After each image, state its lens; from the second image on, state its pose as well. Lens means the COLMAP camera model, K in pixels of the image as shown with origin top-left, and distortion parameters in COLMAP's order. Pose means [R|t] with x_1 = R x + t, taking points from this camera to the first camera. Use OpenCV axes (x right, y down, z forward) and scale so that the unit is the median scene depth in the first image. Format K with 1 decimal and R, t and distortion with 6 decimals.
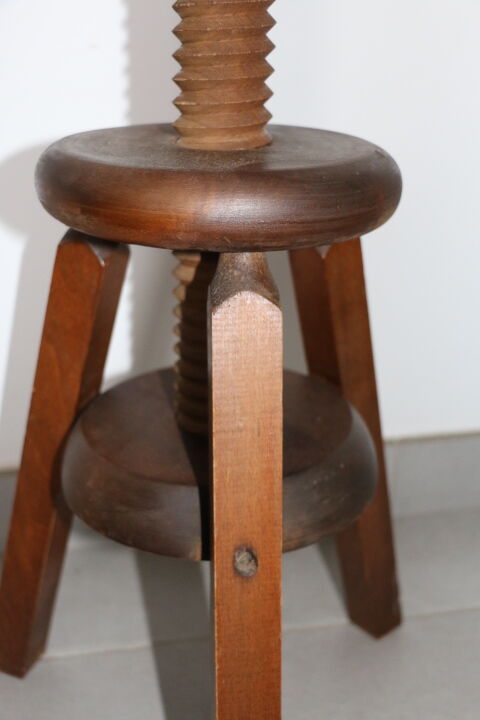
lens RADIAL K [[828.9, 0, 238.2], [0, 828.9, 358.6], [0, 0, 1]] dist [-0.071798, 0.000000]
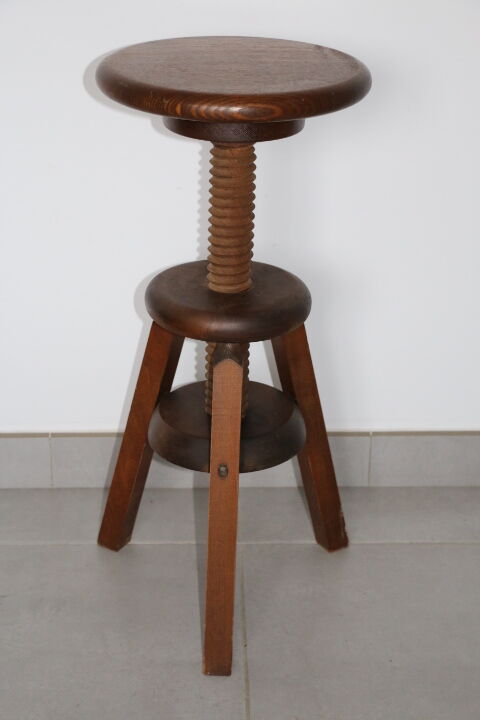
lens RADIAL K [[1361.6, 0, 242.2], [0, 1361.6, 361.1], [0, 0, 1]] dist [0.059188, 0.000000]
pose [[0.988823, 0.066334, -0.133527, 0.463055], [-0.060853, 0.997144, 0.044727, -0.202580], [0.136113, -0.036102, 0.990035, -2.345235]]
